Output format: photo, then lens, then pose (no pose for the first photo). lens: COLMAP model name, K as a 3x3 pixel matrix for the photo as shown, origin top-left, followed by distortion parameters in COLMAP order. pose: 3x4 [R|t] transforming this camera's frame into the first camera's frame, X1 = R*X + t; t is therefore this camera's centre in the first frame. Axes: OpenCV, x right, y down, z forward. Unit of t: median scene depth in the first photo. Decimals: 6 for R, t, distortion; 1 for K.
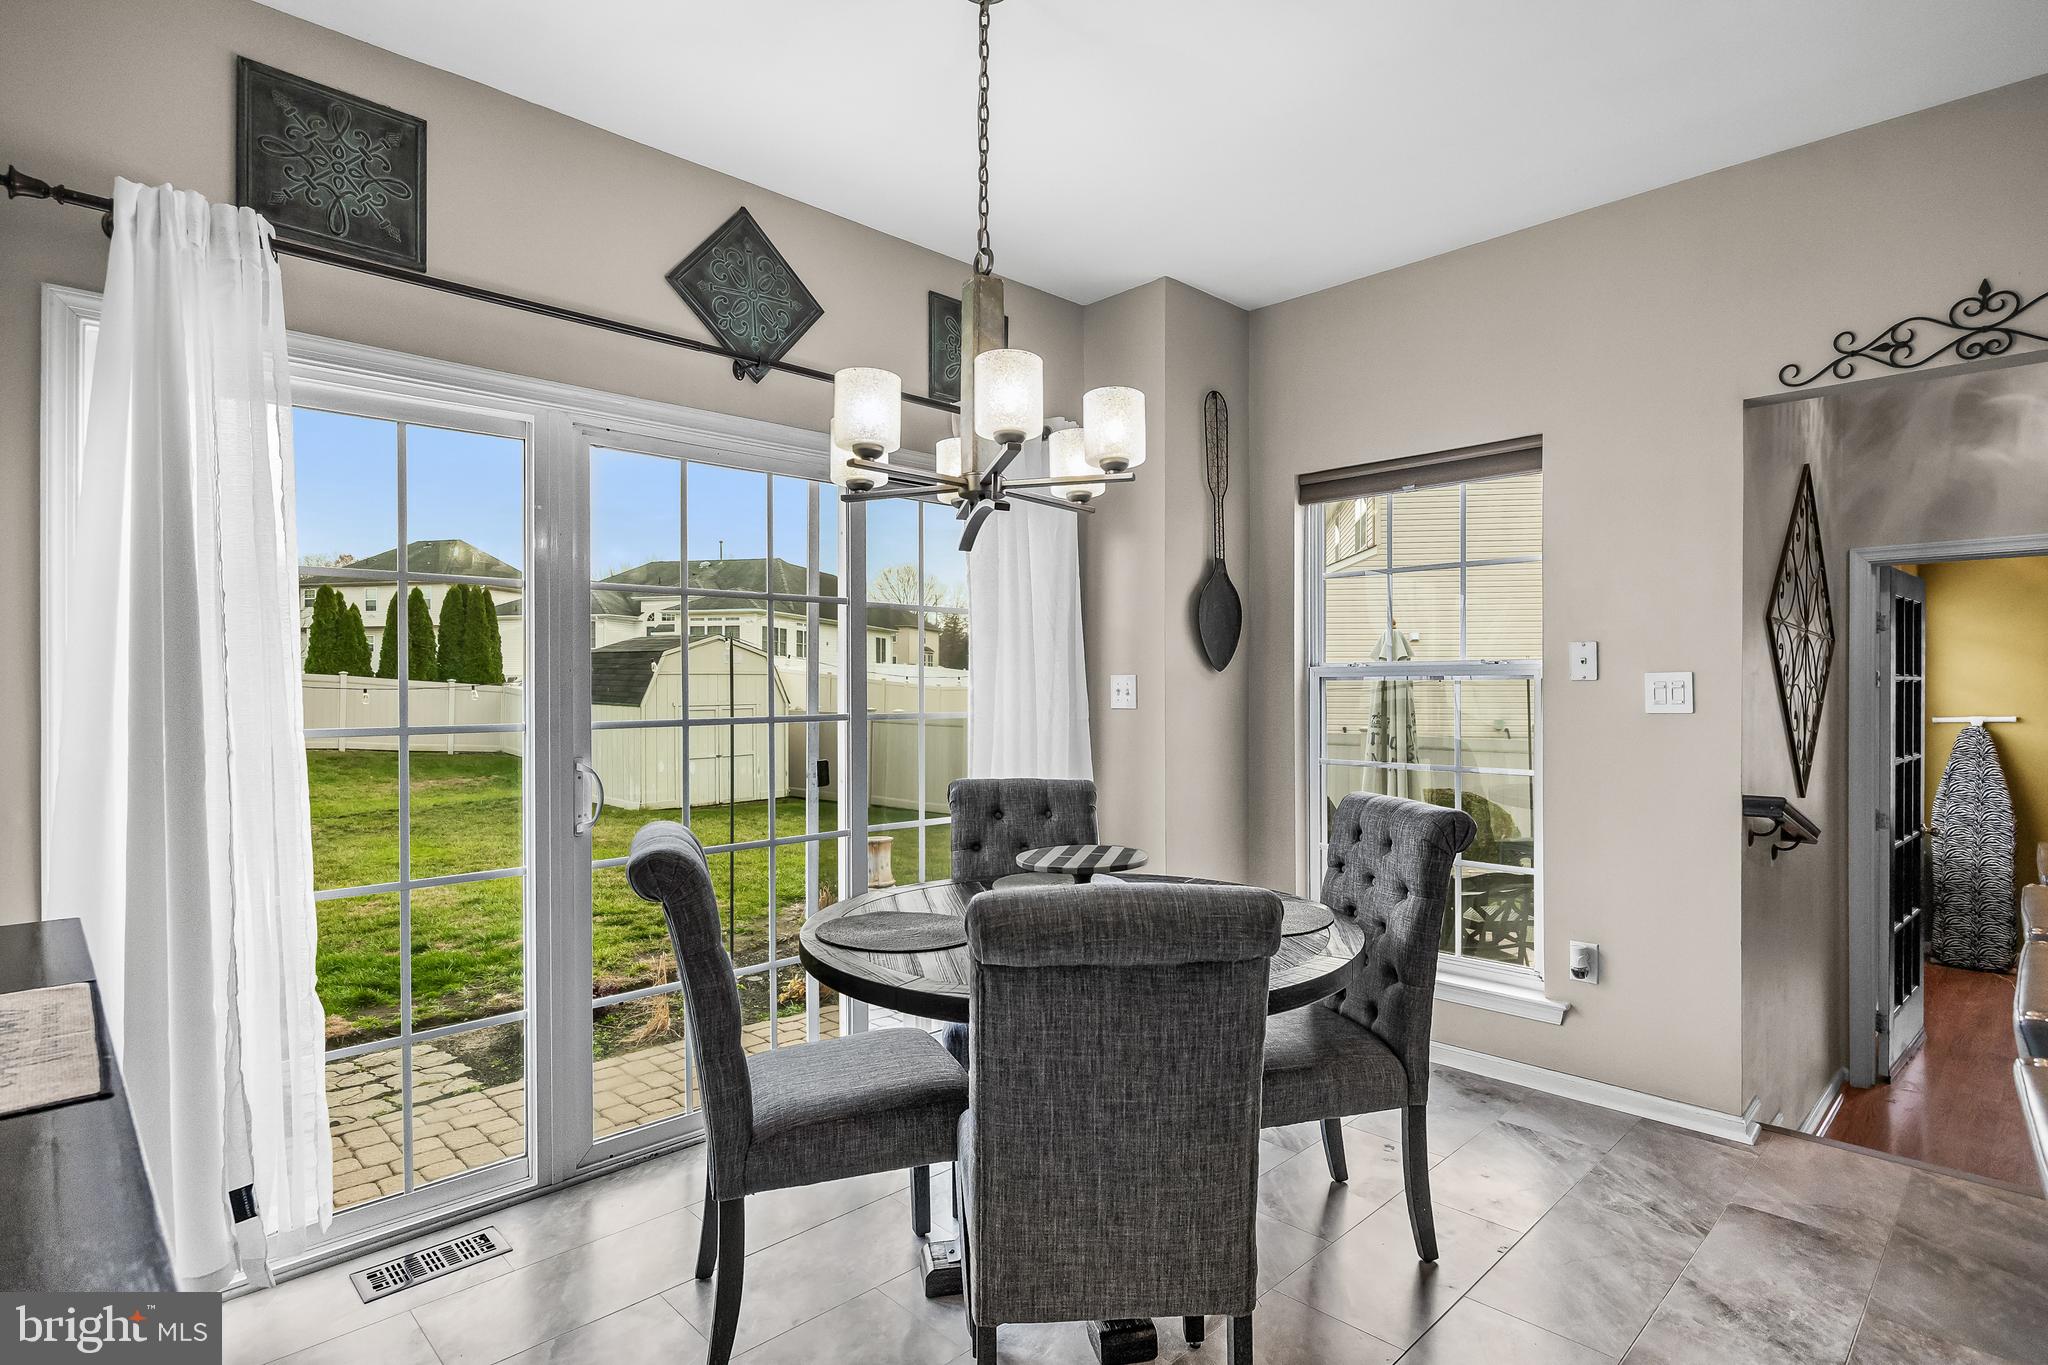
lens RADIAL K [[1039.0, 0, 1027.1], [0, 1039.0, 690.4], [0, 0, 1]] dist [-0.005014, -0.000289]
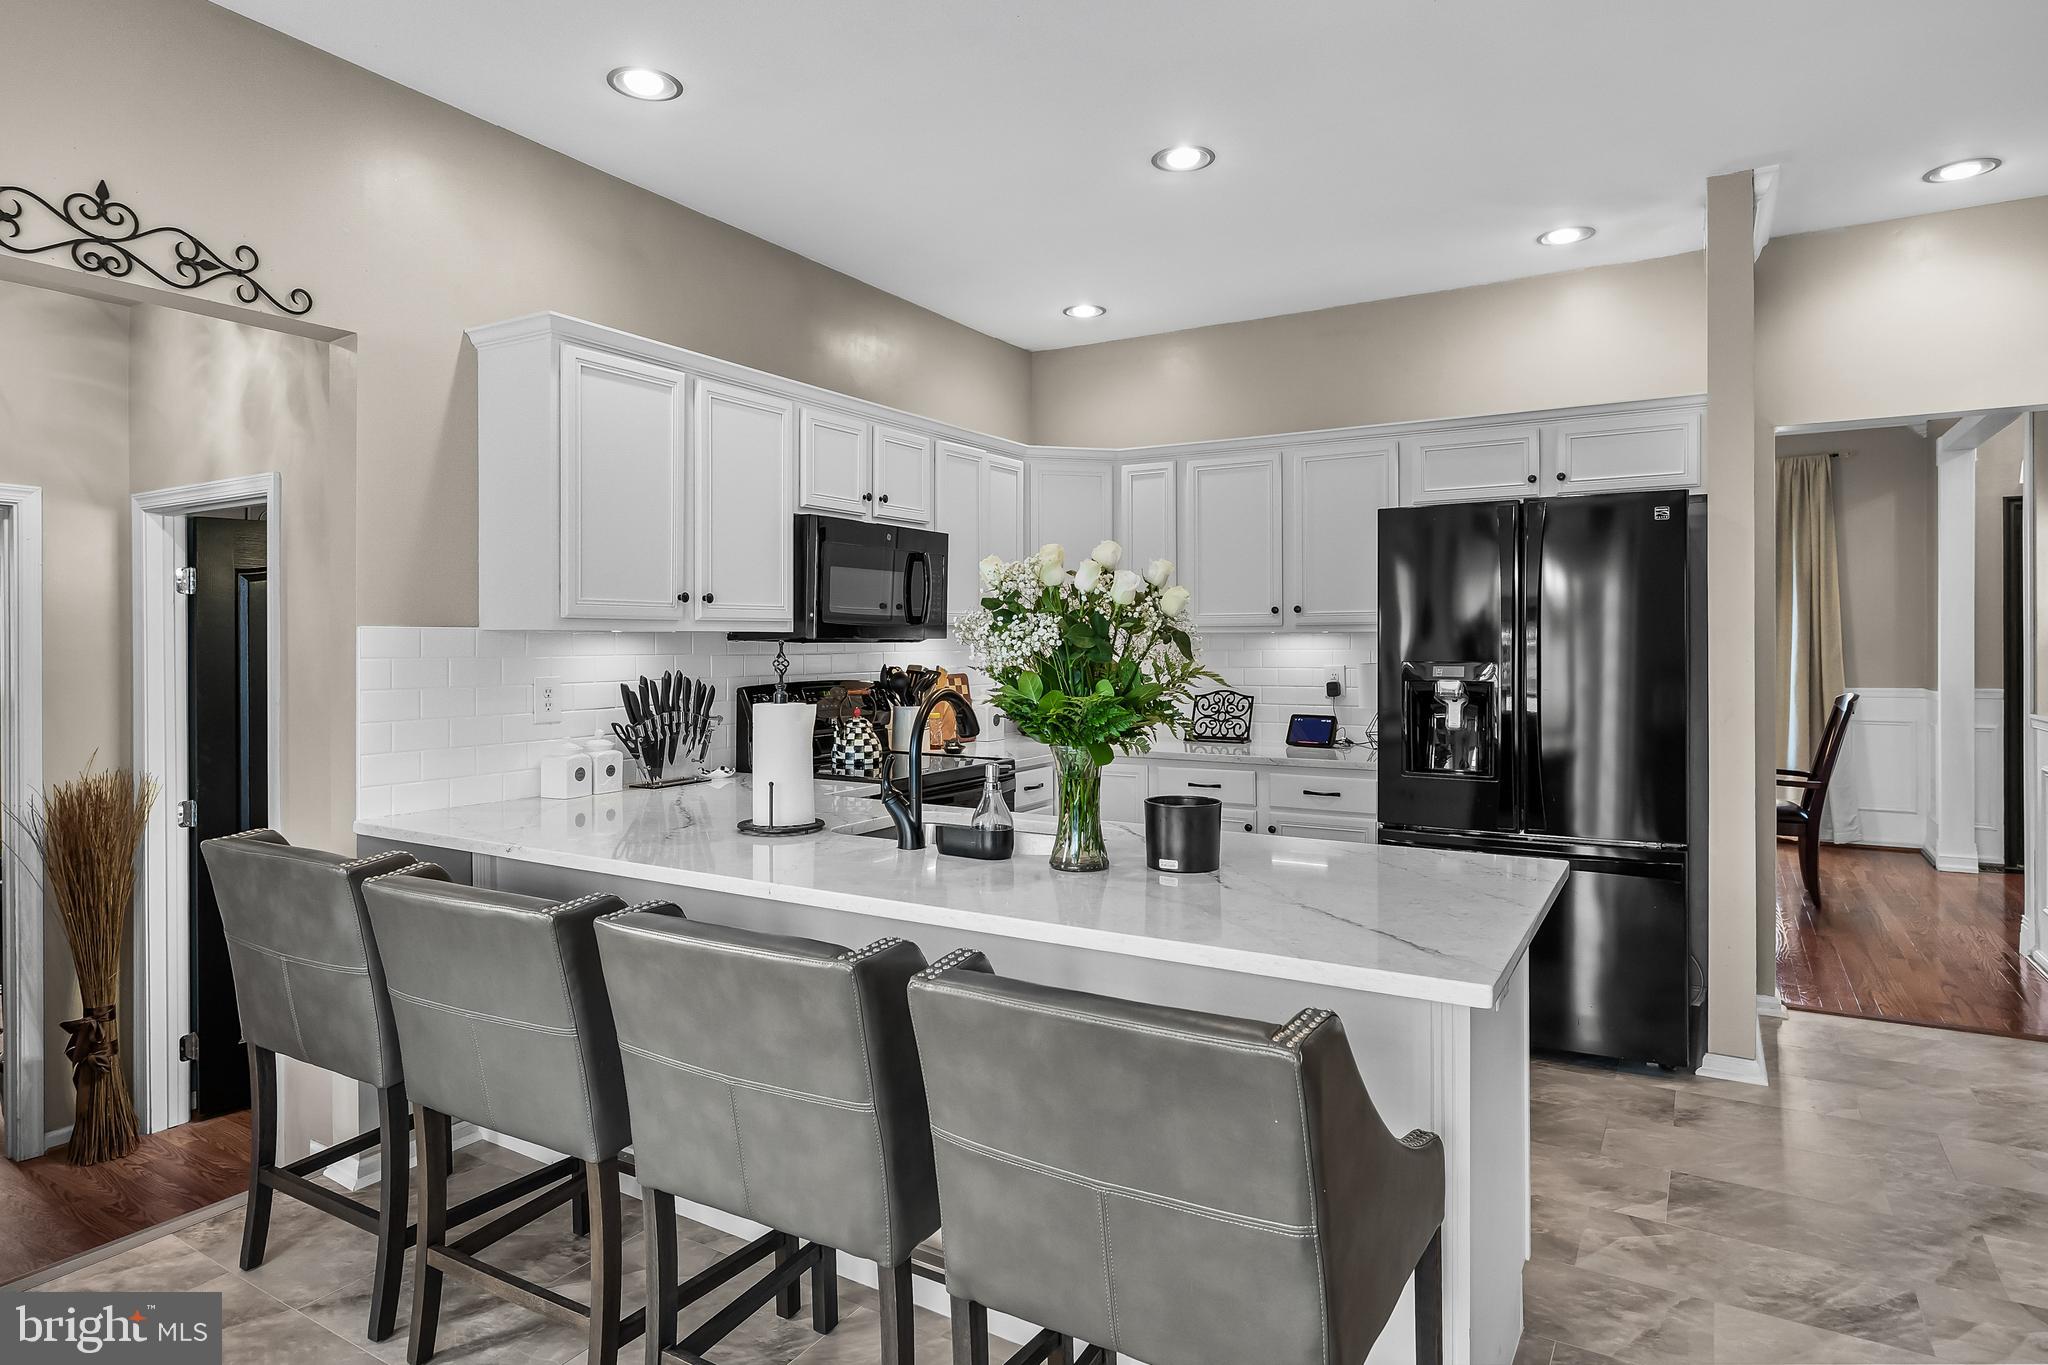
lens RADIAL K [[1155.7, 0, 1011.3], [0, 1155.7, 675.6], [0, 0, 1]] dist [-0.004369, -0.001161]
pose [[-0.247397, -0.021677, 0.968672, -0.155368], [0.006363, 0.999692, 0.023996, -0.014976], [-0.968893, 0.012101, -0.247183, 0.495806]]
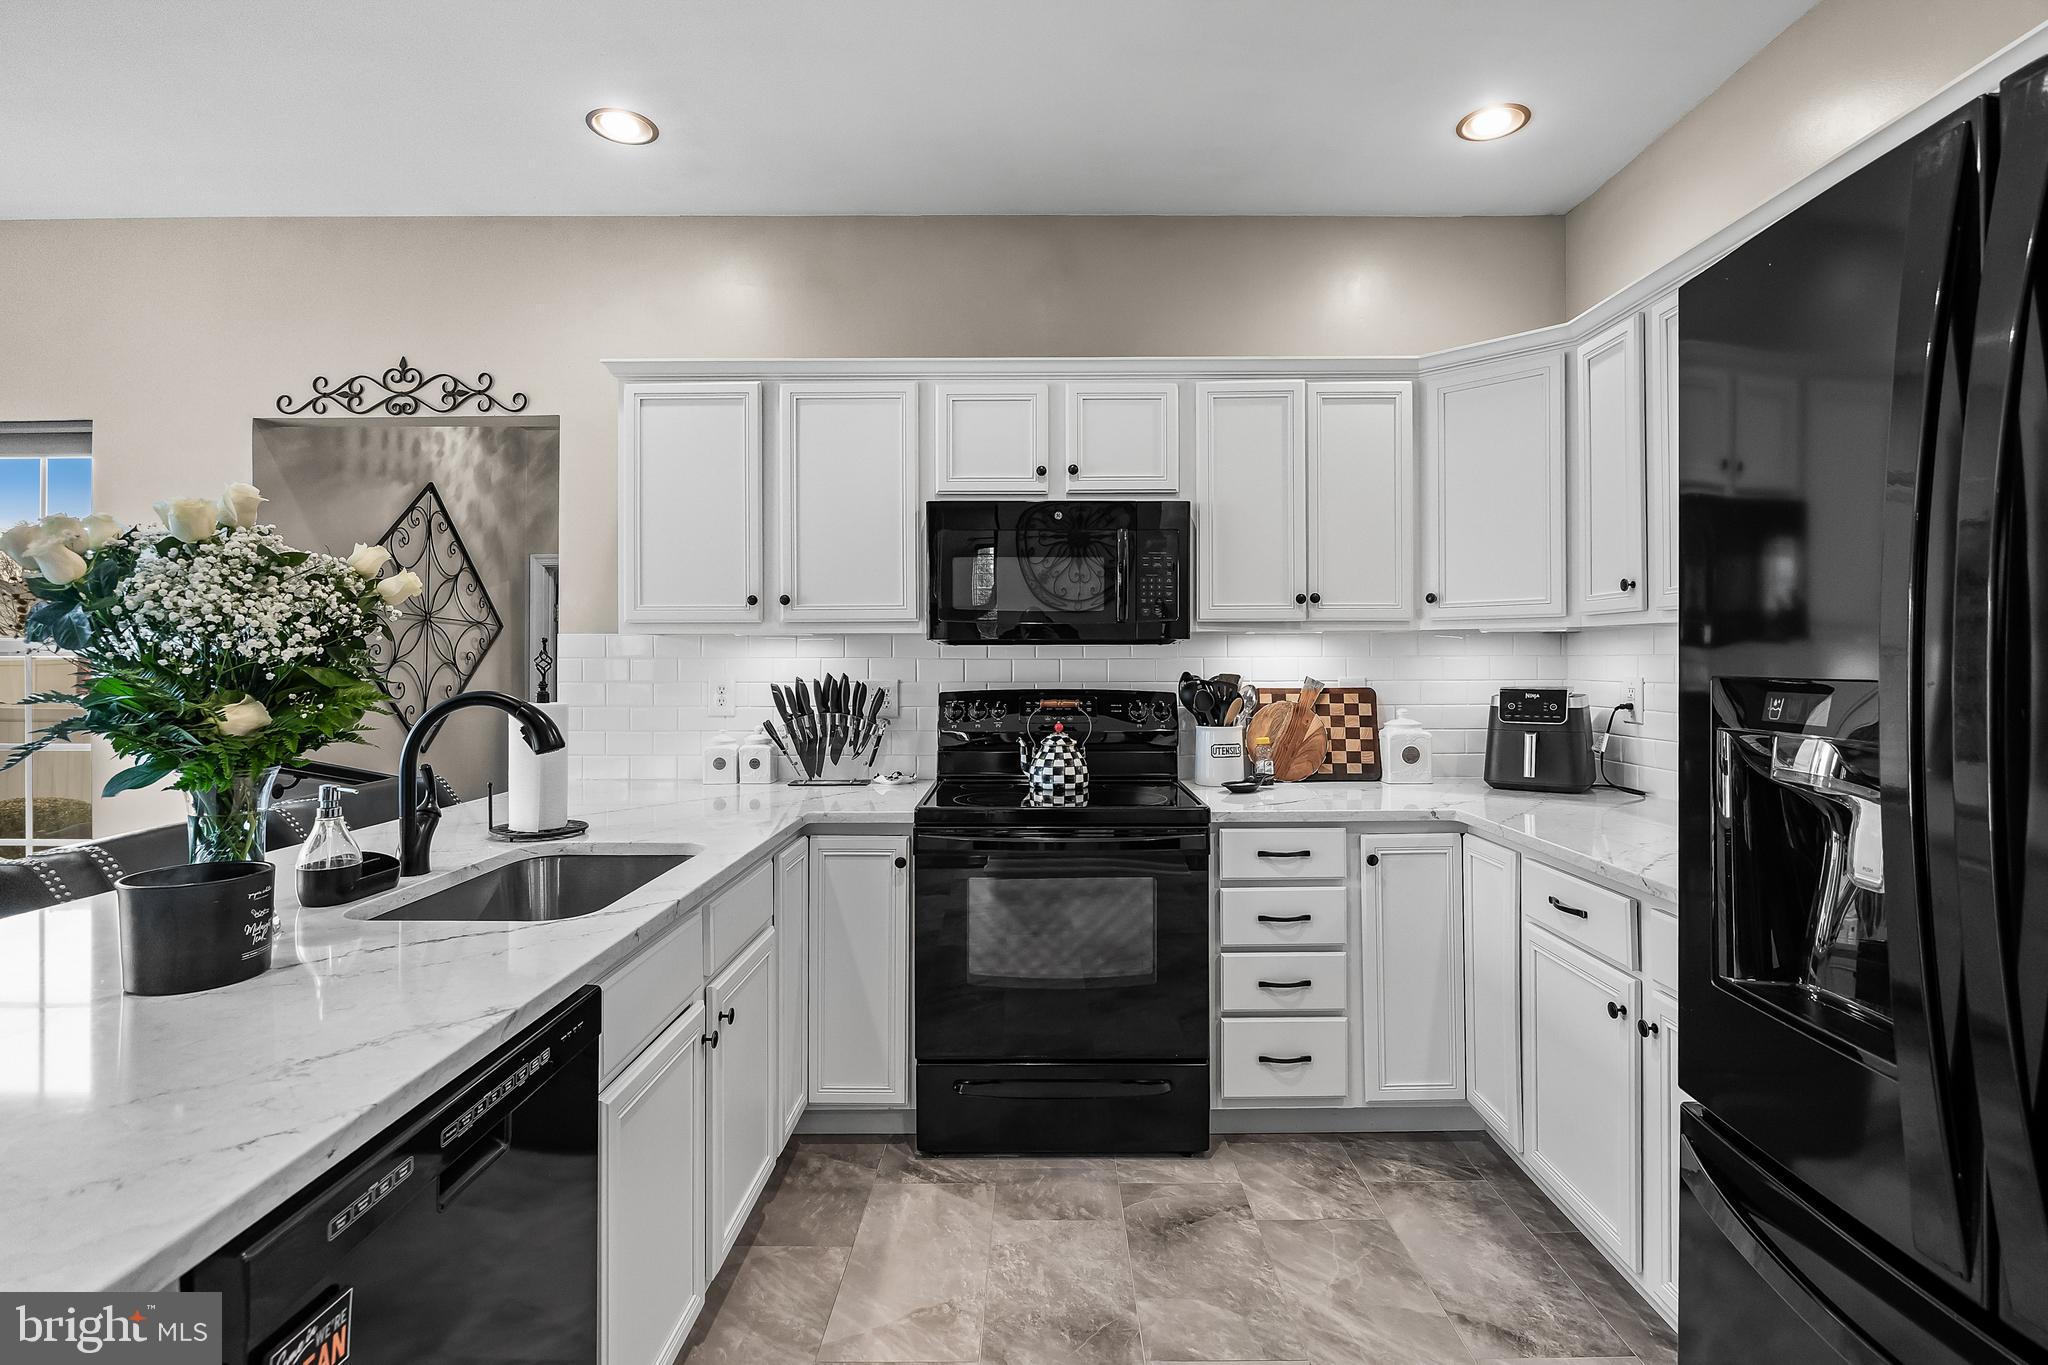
lens RADIAL K [[973.3, 0, 1050.4], [0, 973.3, 658.0], [0, 0, 1]] dist [-0.014214, 0.000646]
pose [[0.699061, 0.003507, 0.715054, 0.589835], [0.002479, 0.999970, -0.007329, 0.000509], [-0.715058, 0.006896, 0.699031, -0.437041]]
